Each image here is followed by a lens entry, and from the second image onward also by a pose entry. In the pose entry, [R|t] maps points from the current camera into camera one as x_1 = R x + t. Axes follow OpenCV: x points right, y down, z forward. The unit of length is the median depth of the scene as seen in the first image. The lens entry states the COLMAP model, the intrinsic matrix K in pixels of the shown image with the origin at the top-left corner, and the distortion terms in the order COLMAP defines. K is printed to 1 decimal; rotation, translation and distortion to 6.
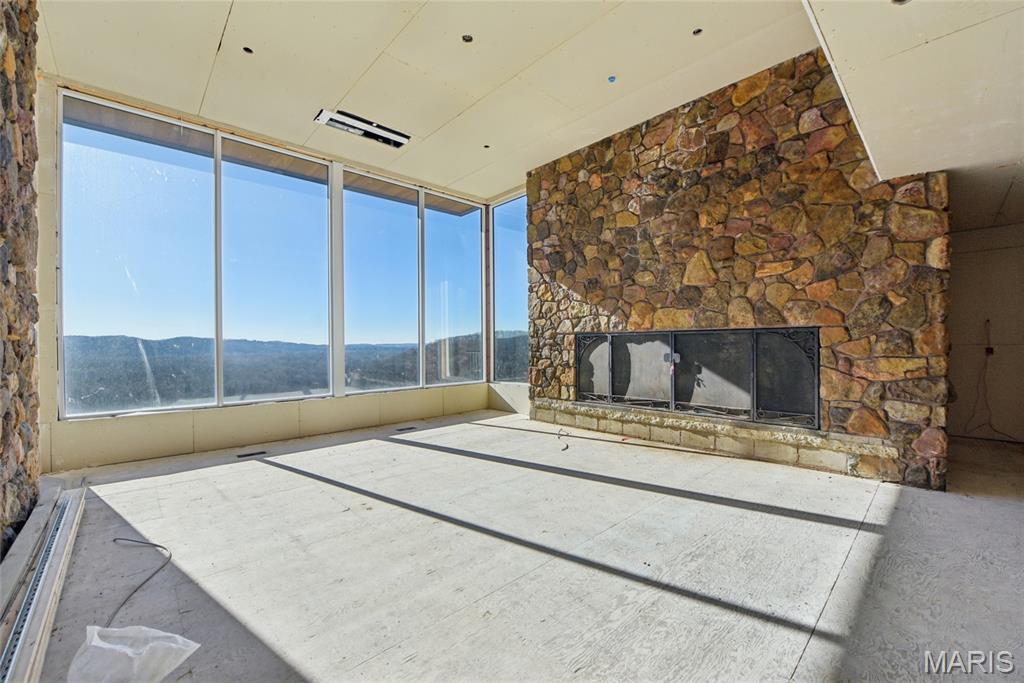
lens RADIAL K [[412.2, 0, 511.3], [0, 412.2, 350.5], [0, 0, 1]] dist [-0.019121, -0.000267]
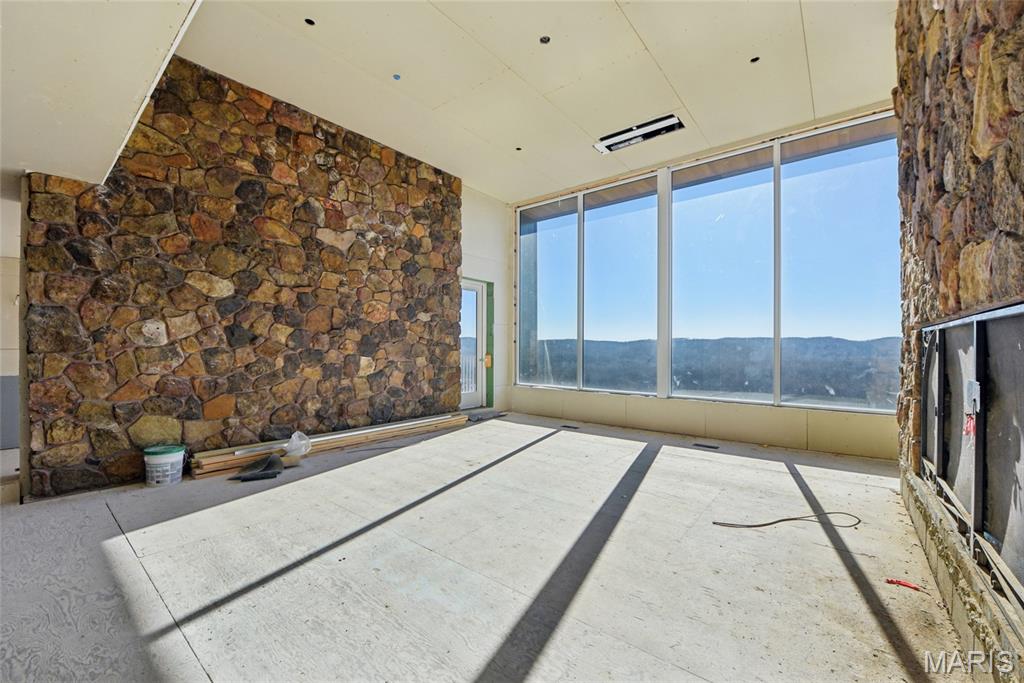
lens RADIAL K [[412.2, 0, 511.3], [0, 412.2, 350.5], [0, 0, 1]] dist [-0.019121, -0.000267]
pose [[0.135024, 0.017125, -0.990694, 1.013729], [-0.017551, 0.999735, 0.014889, -0.023906], [0.990687, 0.015377, 0.135289, 0.916711]]
